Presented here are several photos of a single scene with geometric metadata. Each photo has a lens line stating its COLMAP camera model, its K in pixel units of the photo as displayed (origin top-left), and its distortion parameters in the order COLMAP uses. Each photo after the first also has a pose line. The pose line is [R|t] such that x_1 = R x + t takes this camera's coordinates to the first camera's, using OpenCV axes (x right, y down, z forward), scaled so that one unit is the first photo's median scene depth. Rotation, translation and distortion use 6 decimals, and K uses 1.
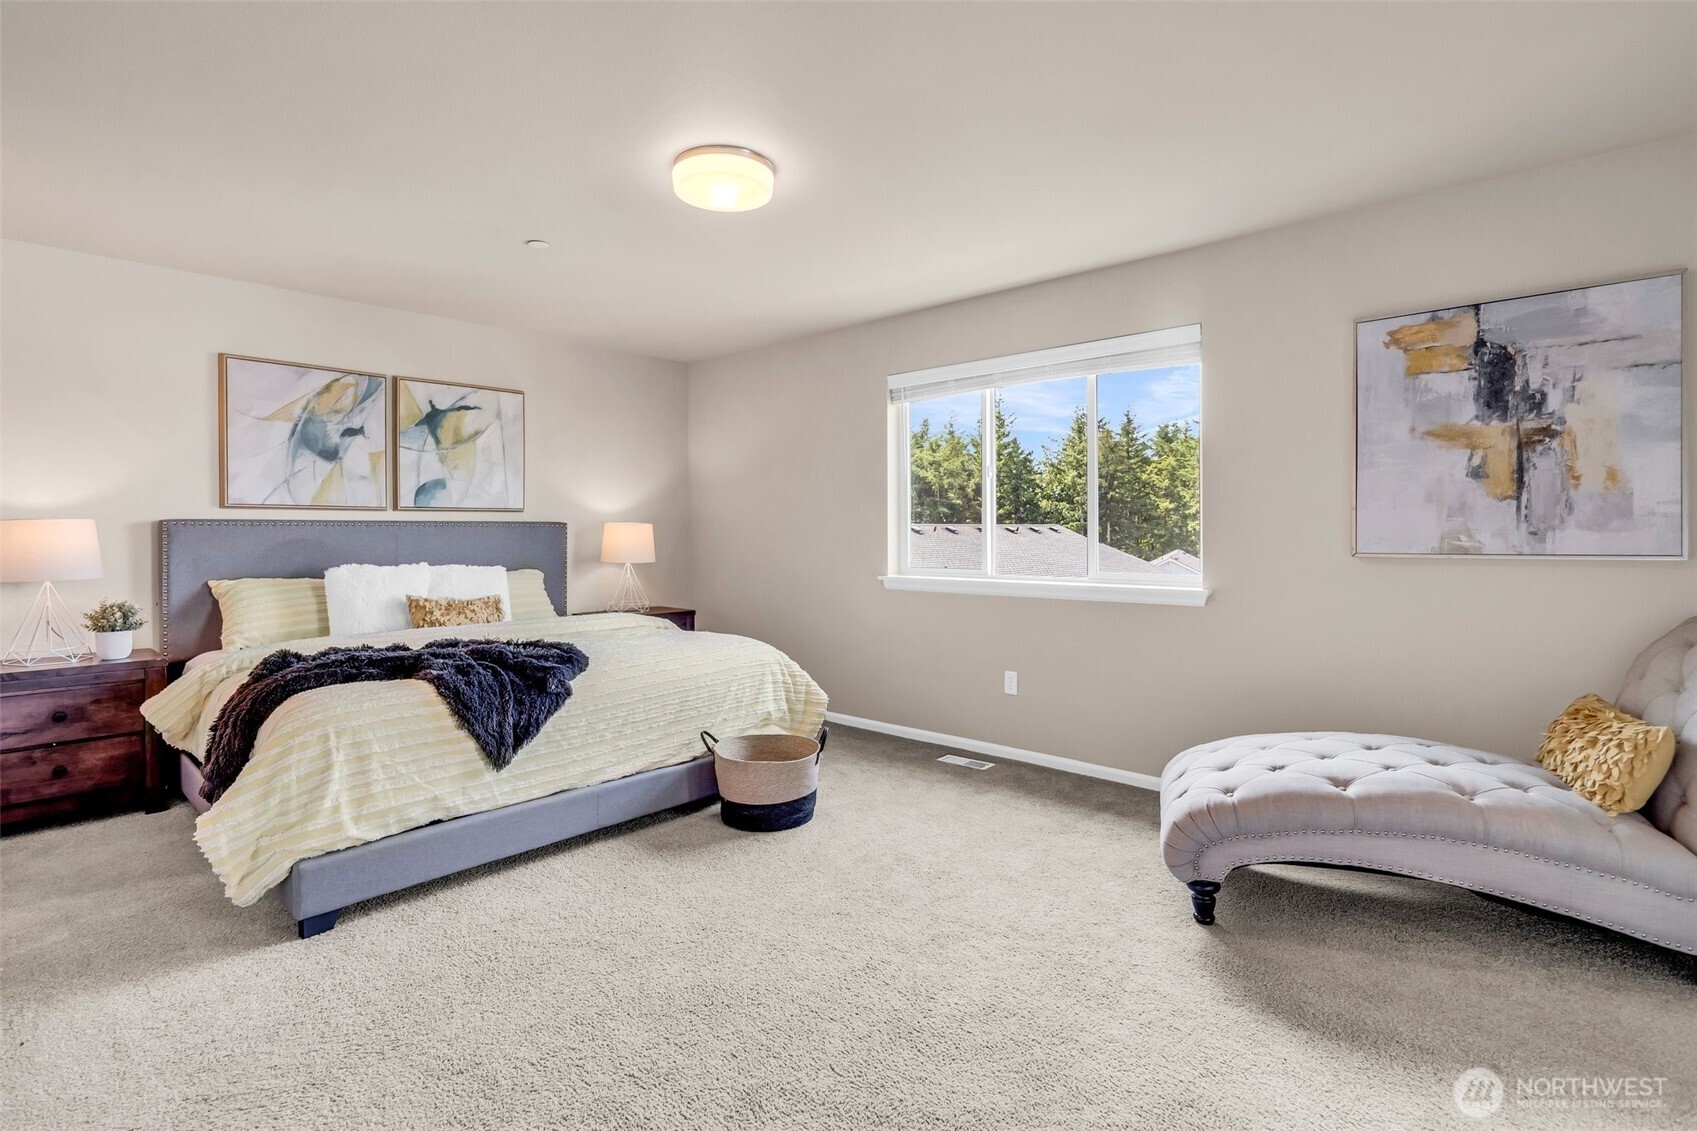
lens RADIAL K [[826.3, 0, 840.1], [0, 826.3, 519.9], [0, 0, 1]] dist [0.000977, -0.000674]
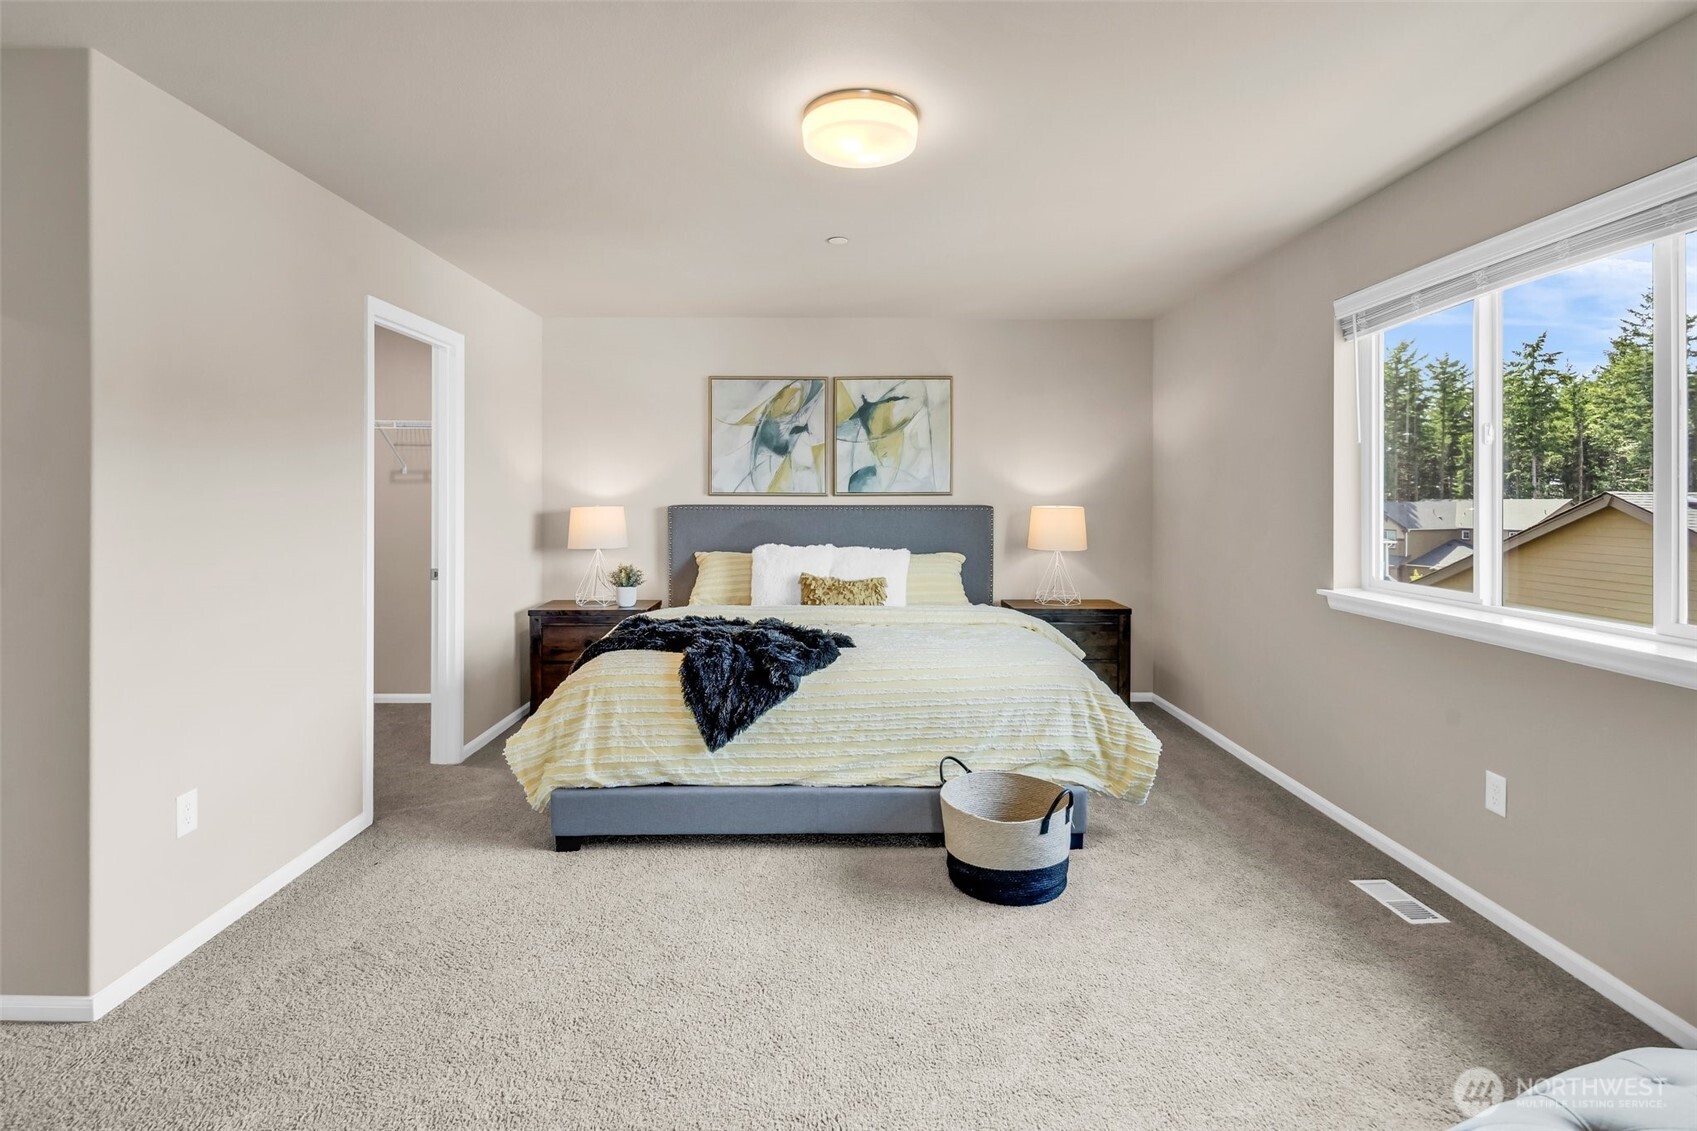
lens RADIAL K [[820.2, 0, 846.2], [0, 820.2, 485.9], [0, 0, 1]] dist [0.002081, -0.000209]
pose [[0.685489, -0.007969, -0.728039, 0.332210], [0.006832, 0.999966, -0.004513, -0.022729], [0.728051, -0.001881, 0.685521, 0.277814]]
